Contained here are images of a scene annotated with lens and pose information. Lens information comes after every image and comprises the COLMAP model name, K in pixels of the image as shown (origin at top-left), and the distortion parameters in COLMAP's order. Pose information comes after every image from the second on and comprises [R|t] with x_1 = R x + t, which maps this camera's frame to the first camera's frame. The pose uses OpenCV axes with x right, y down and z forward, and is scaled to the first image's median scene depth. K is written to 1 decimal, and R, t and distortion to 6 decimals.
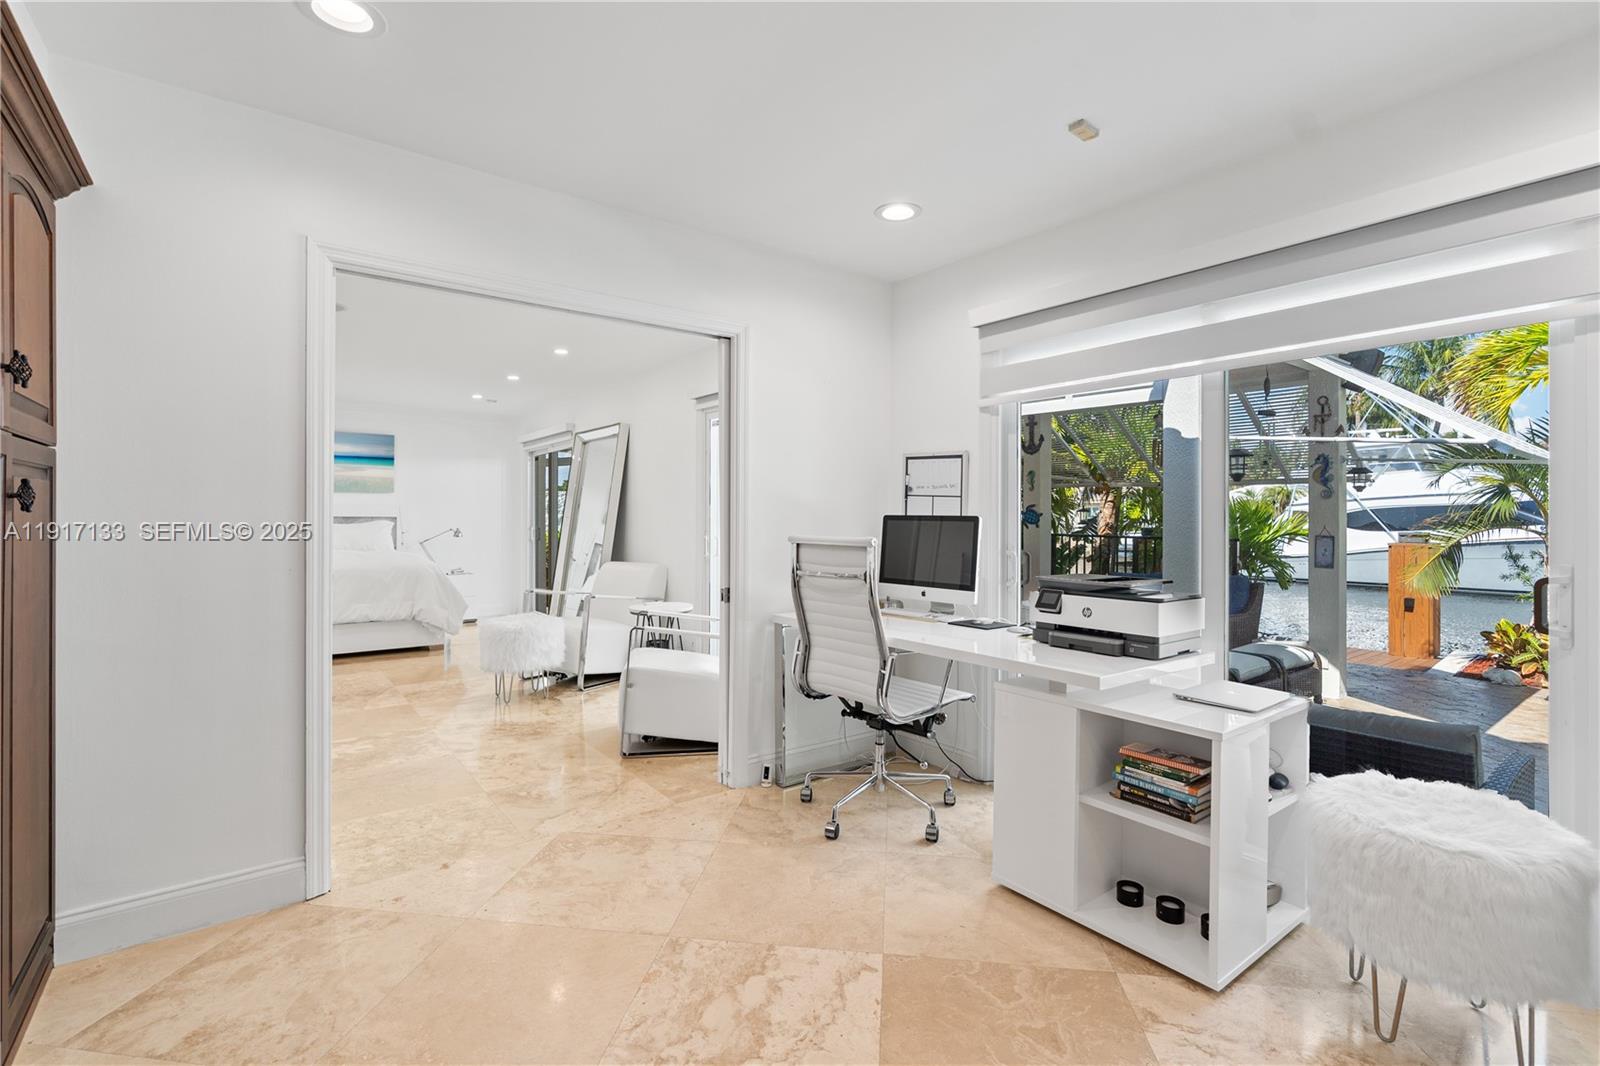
lens RADIAL K [[730.1, 0, 795.3], [0, 730.1, 521.3], [0, 0, 1]] dist [-0.019273, 0.000532]
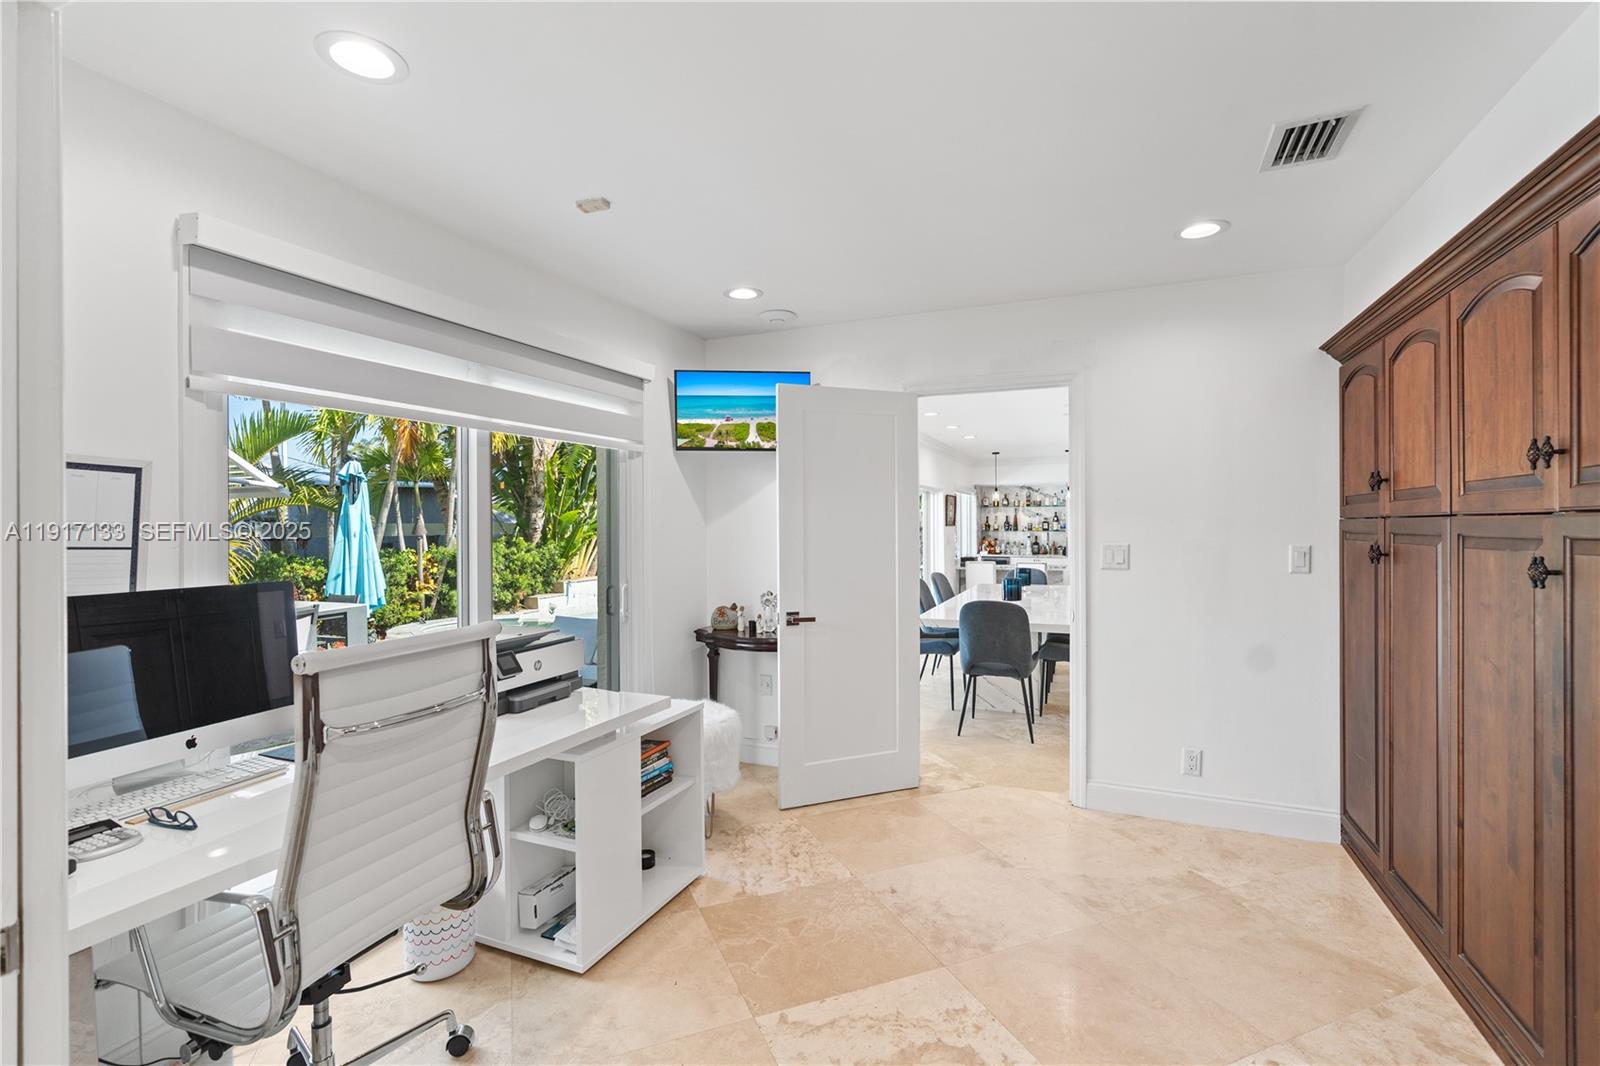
lens RADIAL K [[730.1, 0, 800.0], [0, 730.1, 526.1], [0, 0, 1]] dist [-0.019273, 0.000532]
pose [[-0.511863, -0.002740, 0.859063, -0.738307], [0.009348, 0.999918, 0.008759, -0.080869], [-0.859016, 0.012514, -0.511795, 1.403888]]
